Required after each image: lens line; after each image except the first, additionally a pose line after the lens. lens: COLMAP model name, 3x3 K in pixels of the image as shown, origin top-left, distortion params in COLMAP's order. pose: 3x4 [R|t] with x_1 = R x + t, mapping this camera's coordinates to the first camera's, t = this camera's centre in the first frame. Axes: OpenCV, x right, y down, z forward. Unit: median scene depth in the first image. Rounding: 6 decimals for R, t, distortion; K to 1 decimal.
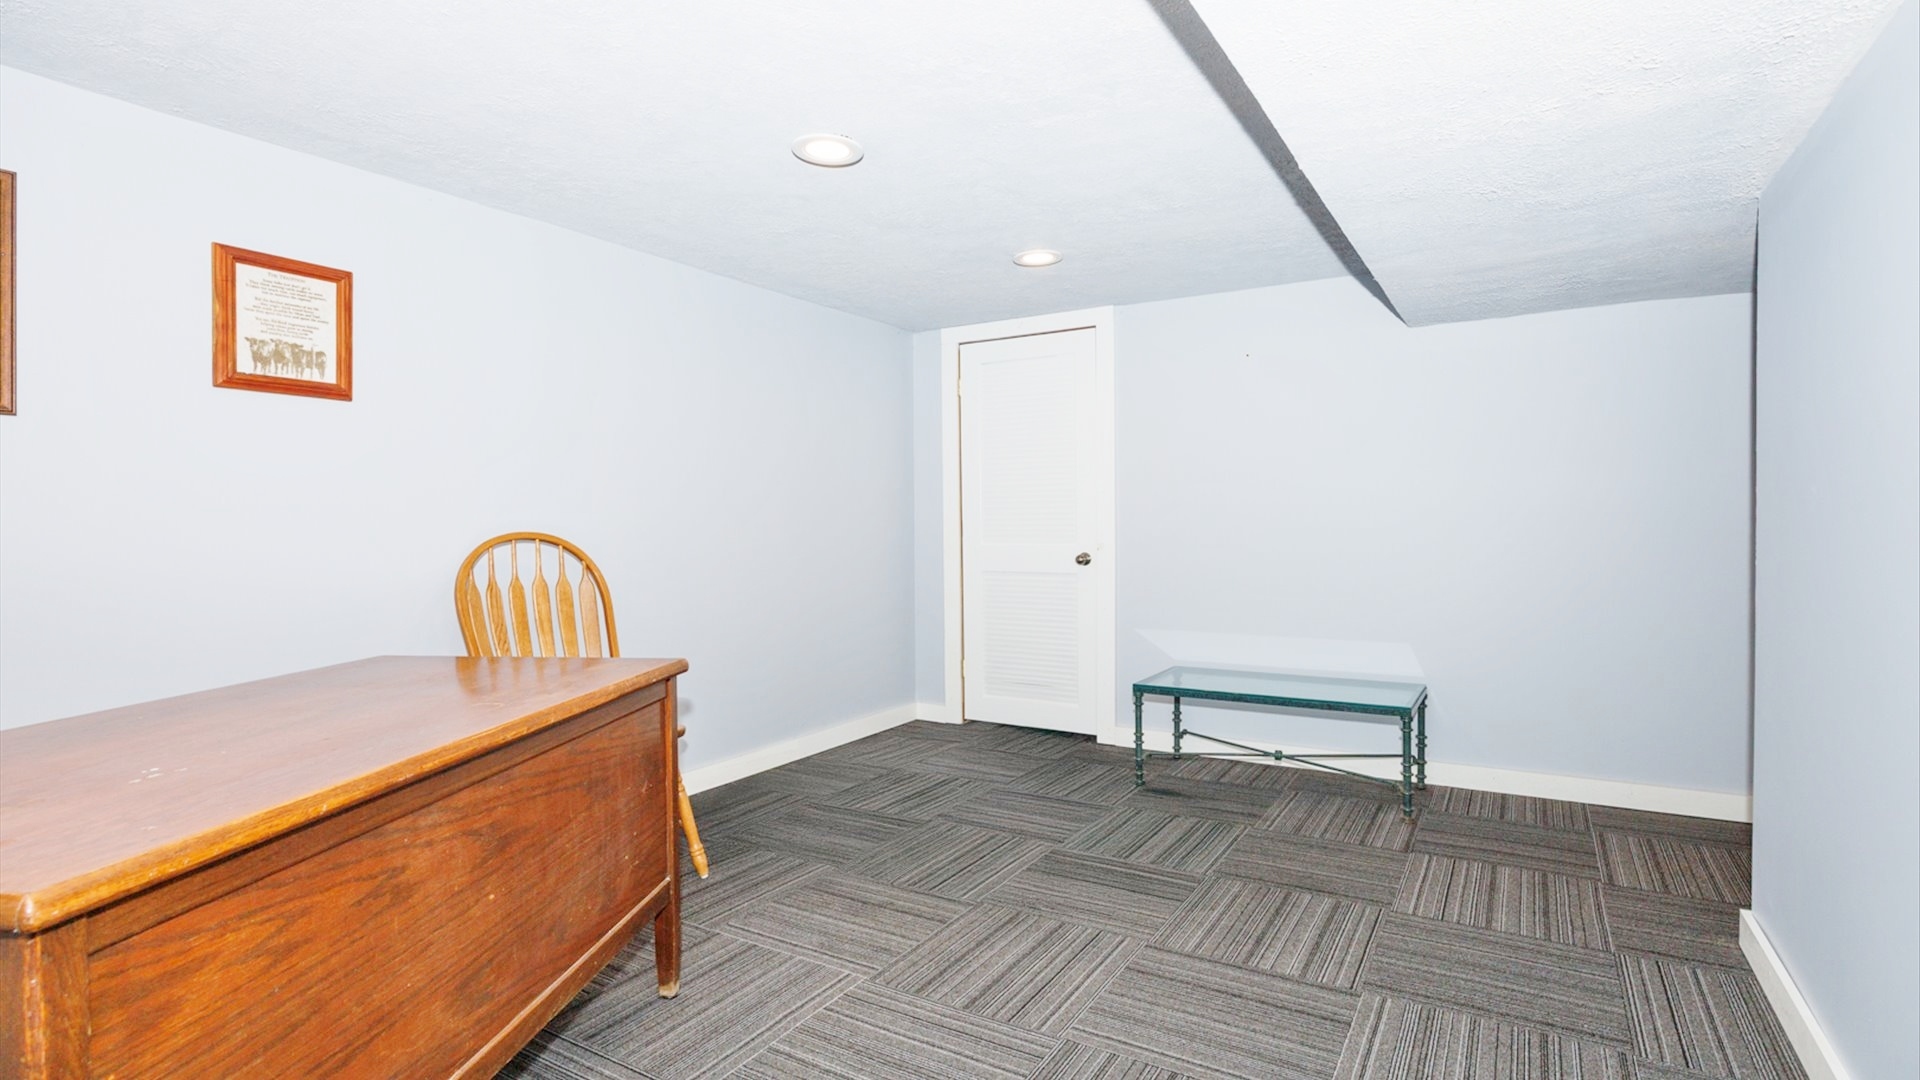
lens RADIAL K [[938.6, 0, 980.8], [0, 938.6, 530.6], [0, 0, 1]] dist [-0.027813, -0.000140]
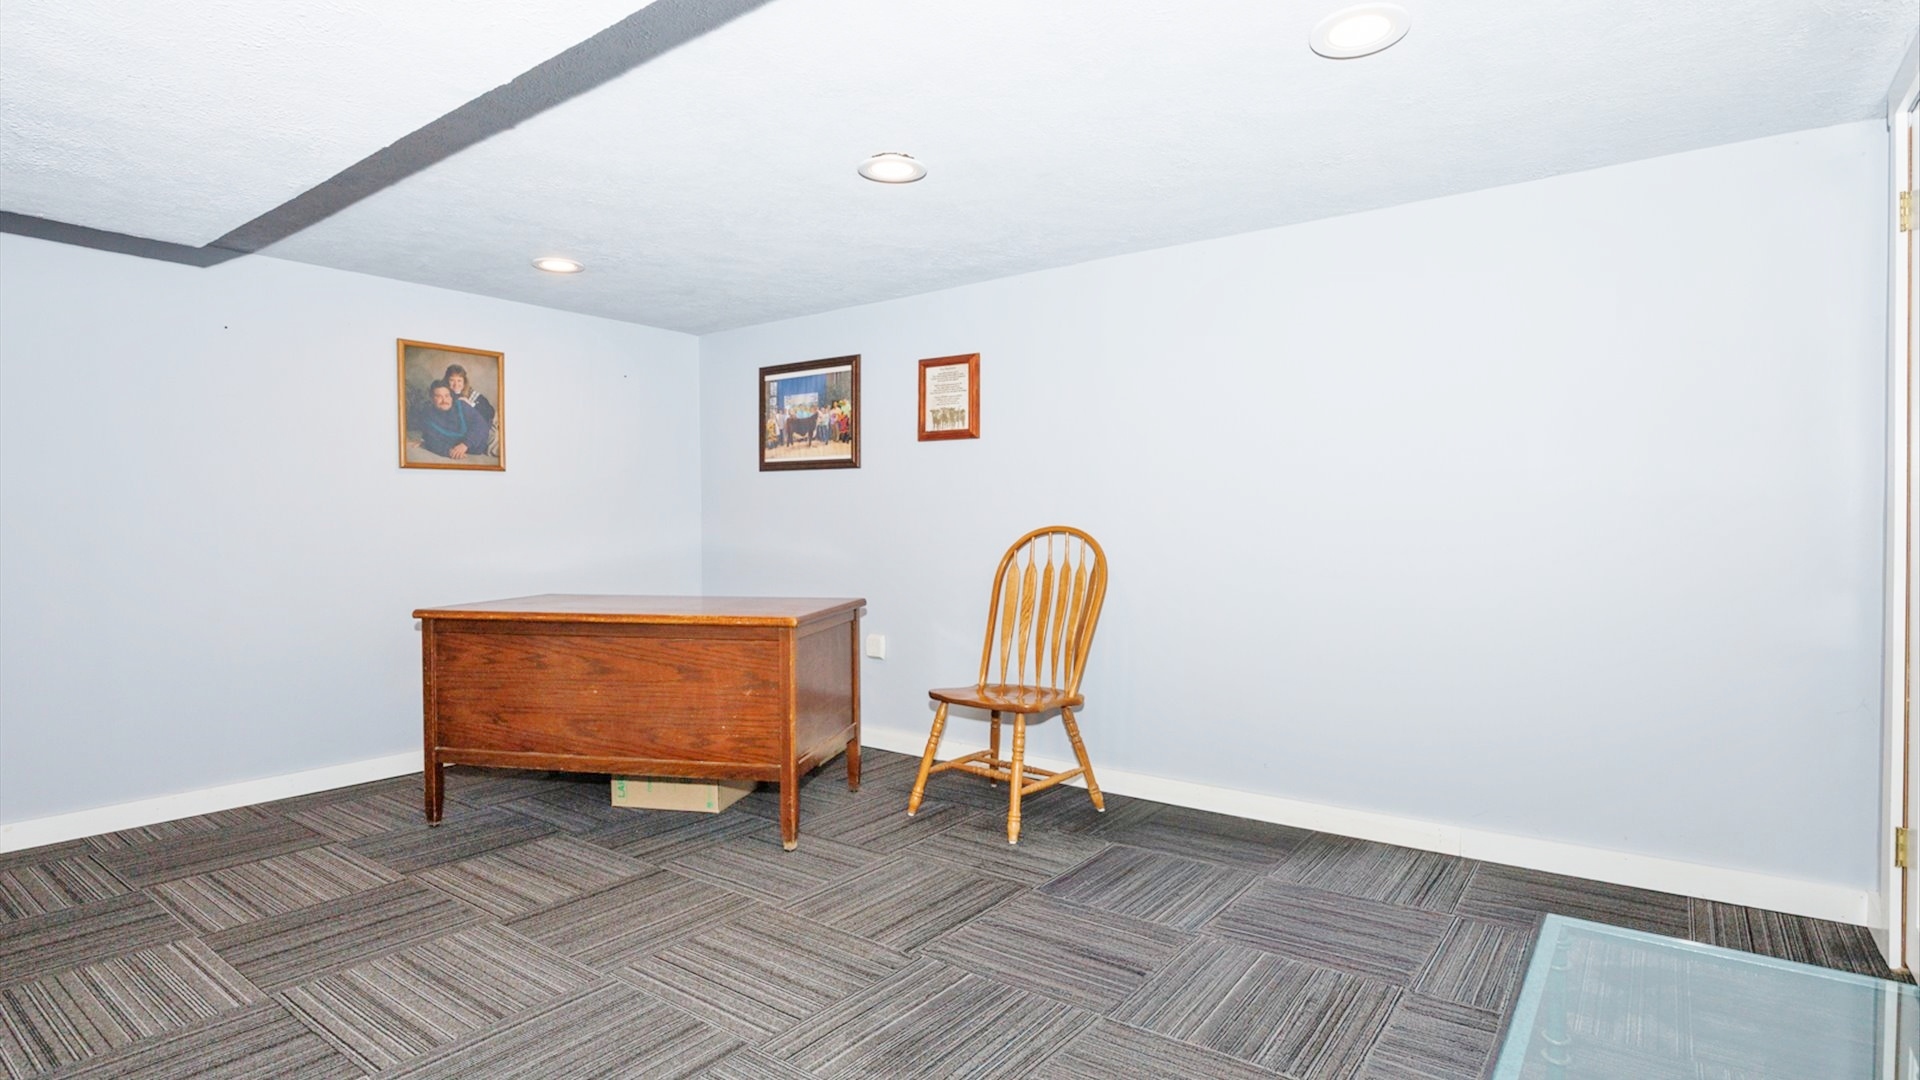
lens RADIAL K [[938.6, 0, 980.8], [0, 938.6, 530.6], [0, 0, 1]] dist [-0.027813, -0.000140]
pose [[-0.088634, 0.018247, -0.995897, 0.900139], [-0.005034, 0.999811, 0.018766, -0.017720], [0.996052, 0.006677, -0.088525, 1.196792]]
